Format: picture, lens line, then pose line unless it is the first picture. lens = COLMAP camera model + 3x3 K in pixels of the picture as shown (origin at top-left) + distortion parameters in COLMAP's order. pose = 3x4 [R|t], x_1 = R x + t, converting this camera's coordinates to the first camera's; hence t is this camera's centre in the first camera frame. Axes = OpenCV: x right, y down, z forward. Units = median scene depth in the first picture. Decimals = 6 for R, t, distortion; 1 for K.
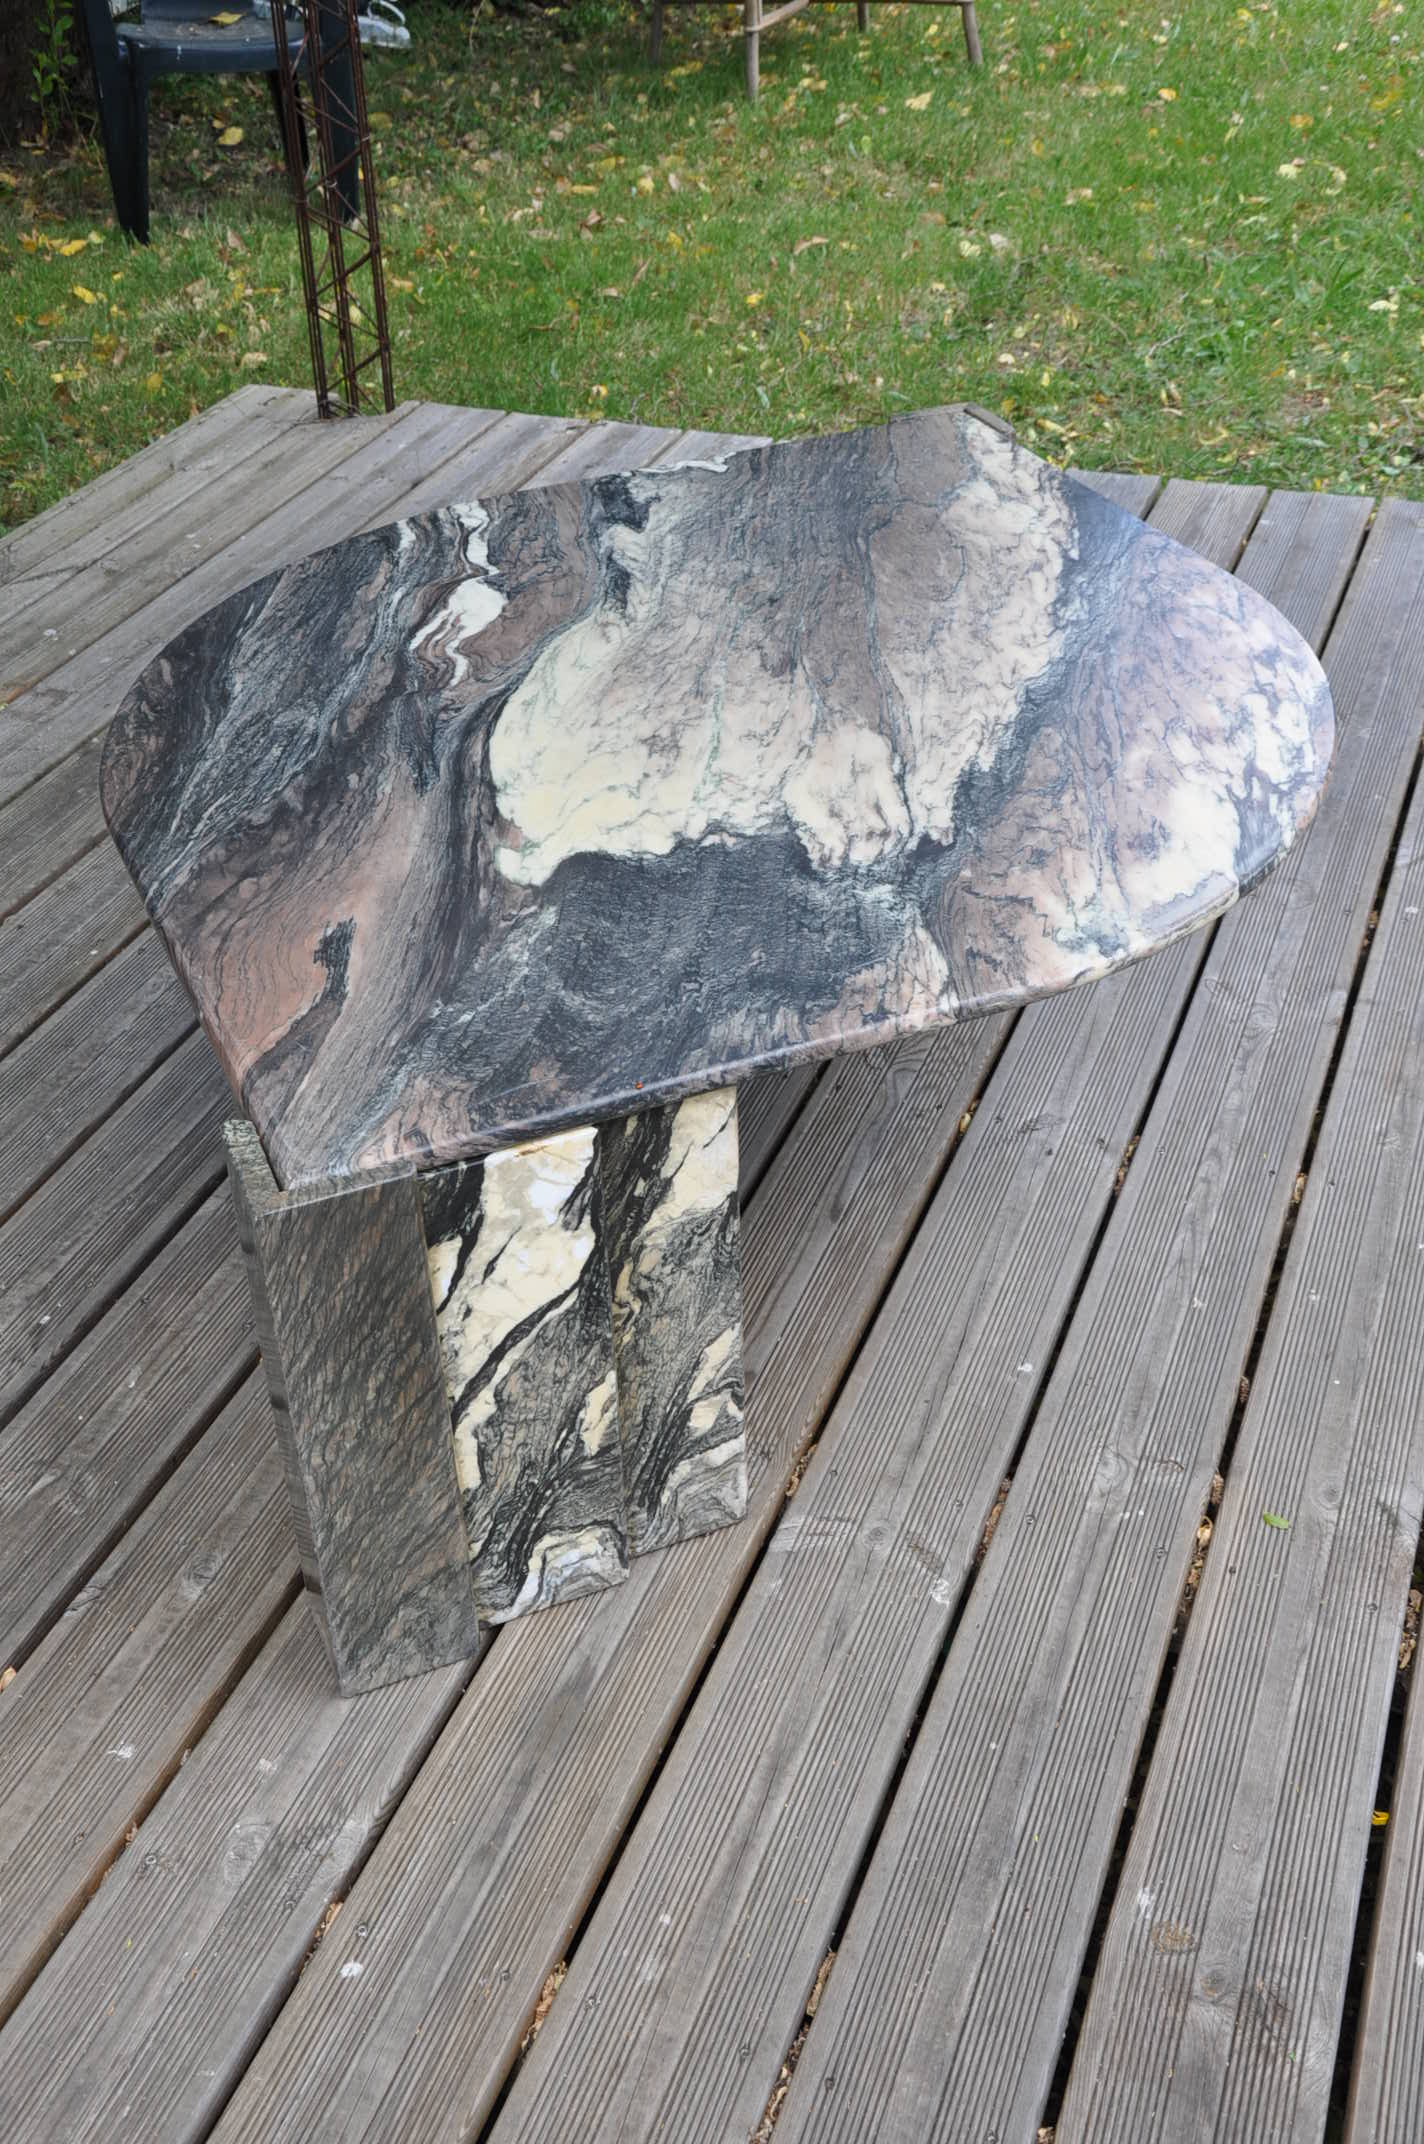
lens RADIAL K [[2296.6, 0, 715.7], [0, 2296.6, 1079.9], [0, 0, 1]] dist [0.001238, 0.000000]
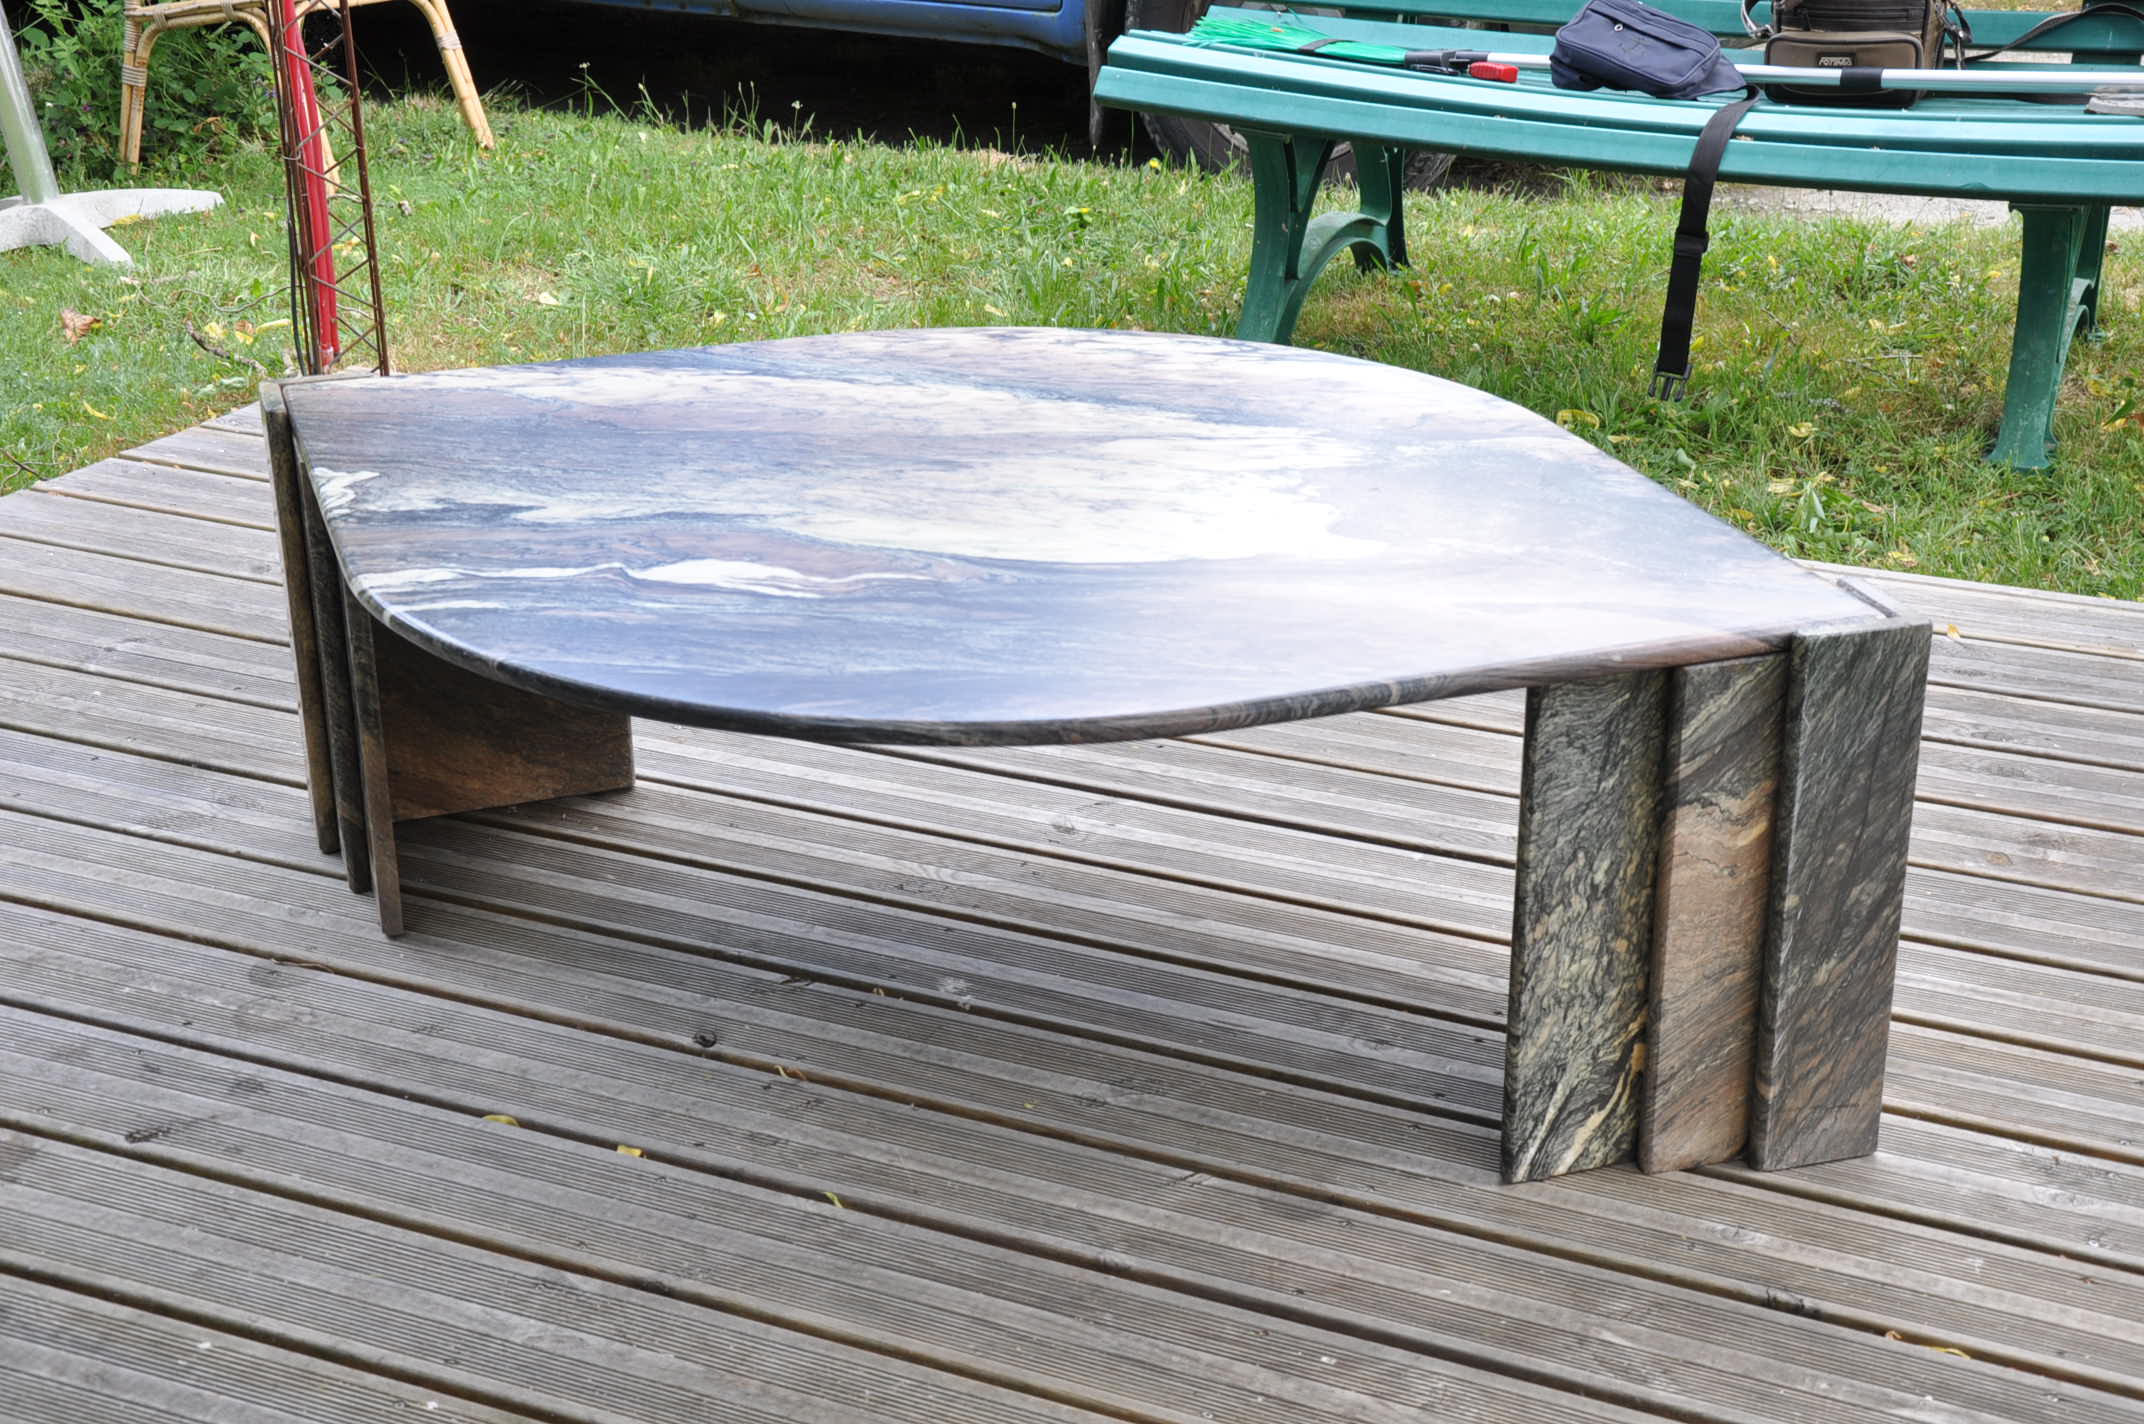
lens RADIAL K [[2839.6, 0, 1020.2], [0, 2839.6, 742.4], [0, 0, 1]] dist [0.131439, 0.000000]
pose [[0.100976, -0.366318, 0.924994, -1.342384], [0.581294, 0.776261, 0.243960, -0.433118], [-0.807404, 0.513059, 0.291323, 0.803596]]
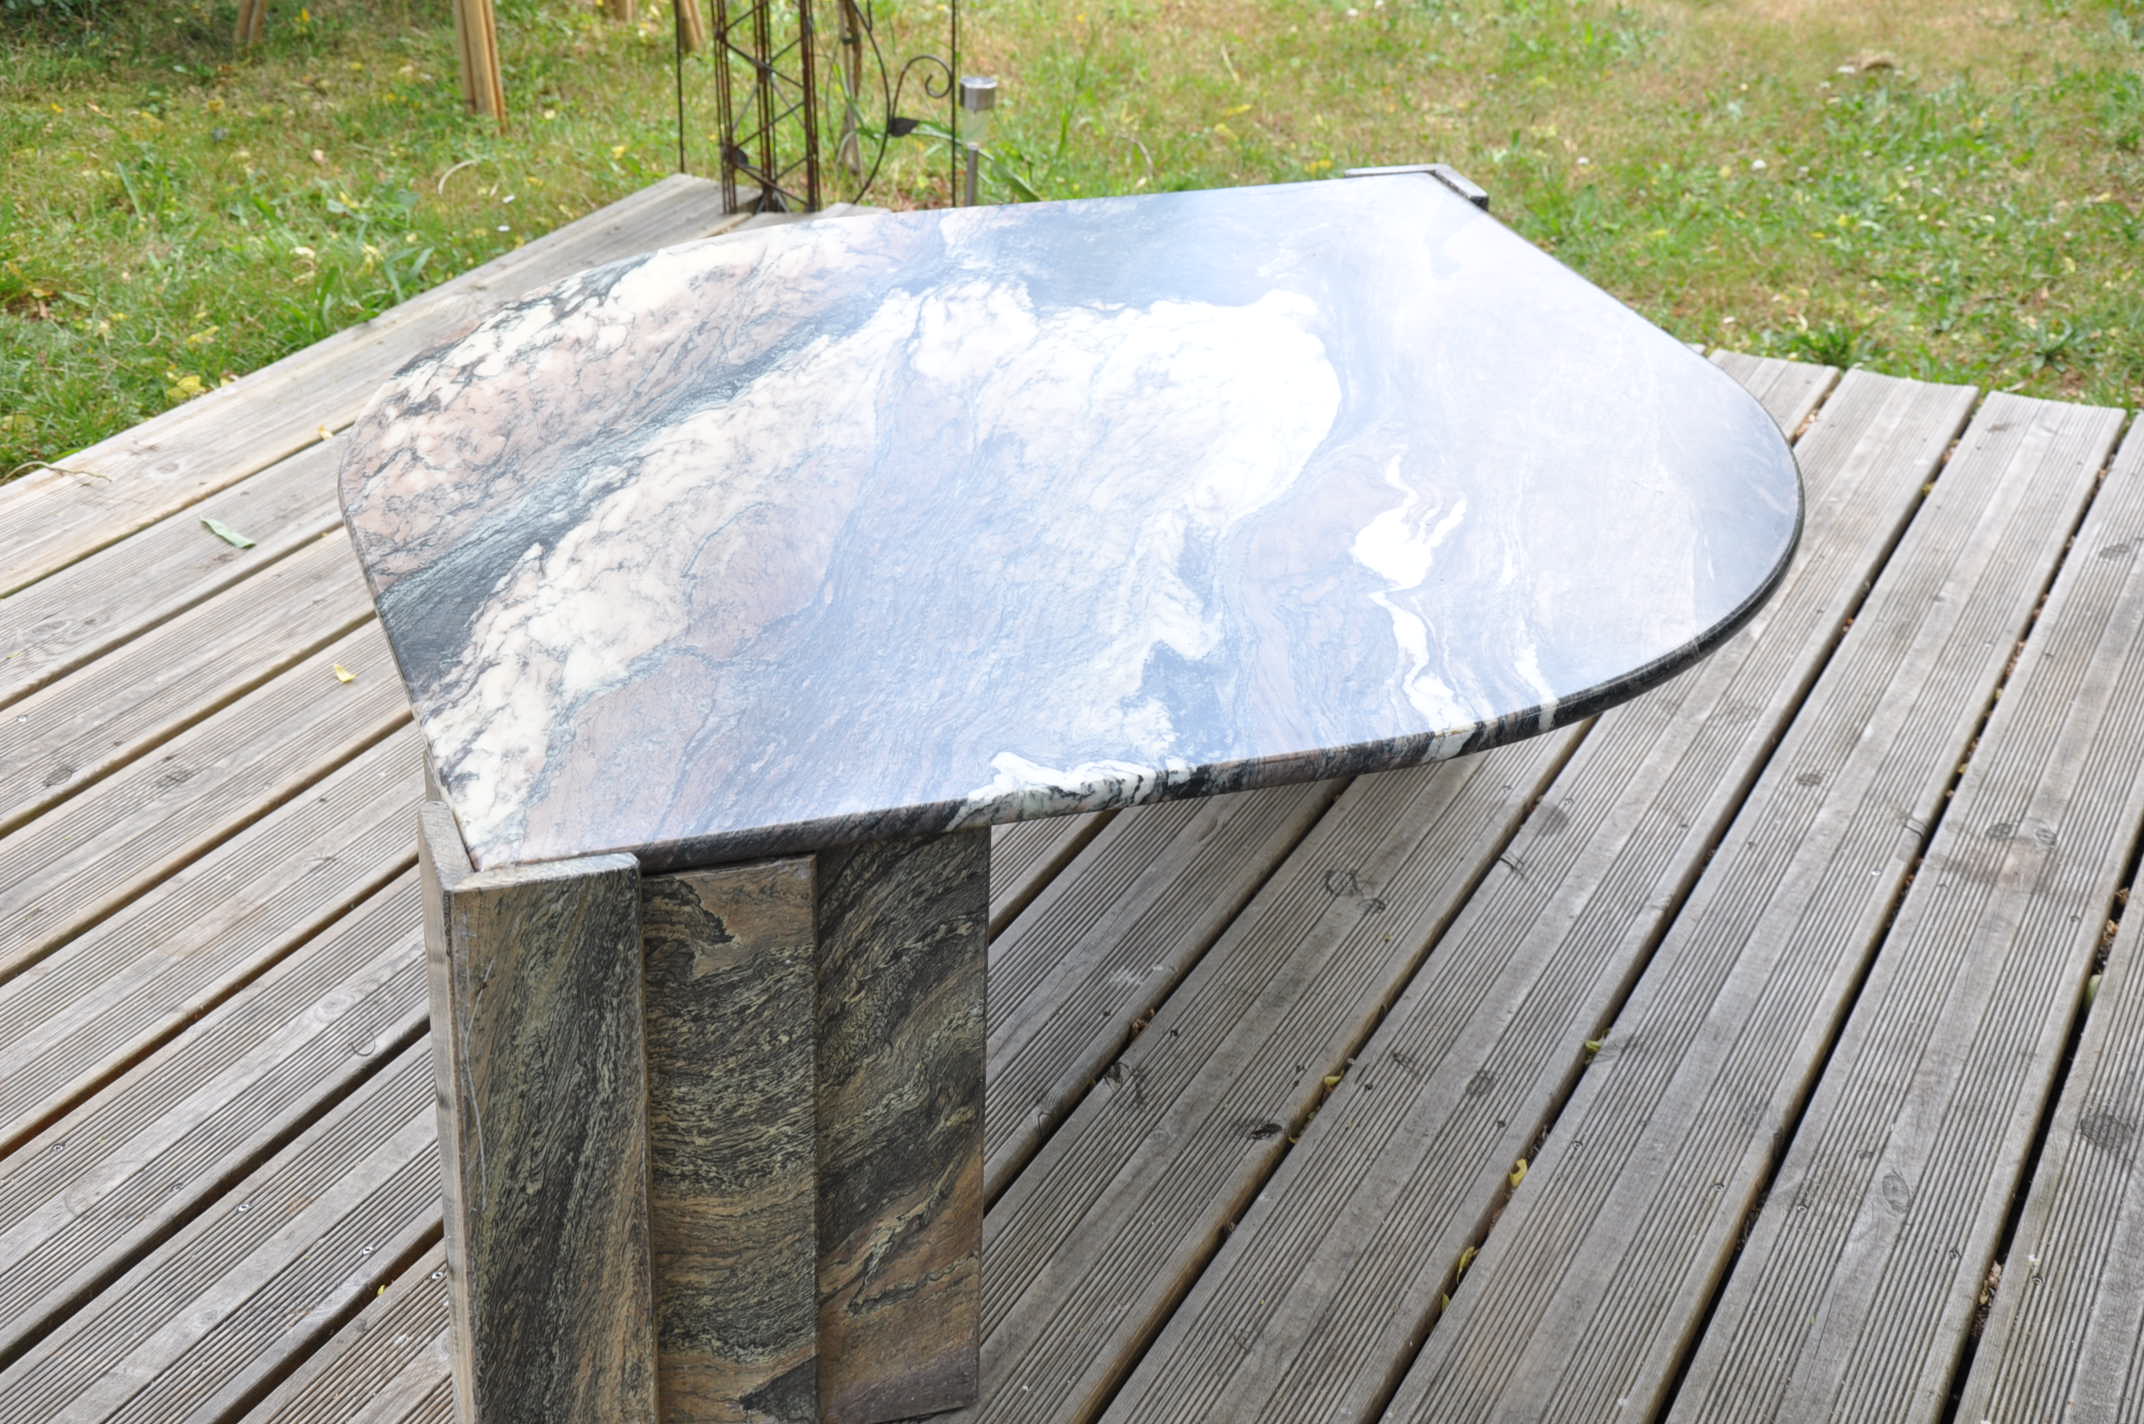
lens RADIAL K [[3164.6, 0, 1043.2], [0, 3164.6, 722.6], [0, 0, 1]] dist [0.146219, 0.000000]
pose [[-0.996032, -0.042233, 0.078334, -0.094396], [0.048730, 0.477715, 0.877162, -1.335436], [-0.074467, 0.877499, -0.473762, 1.919867]]
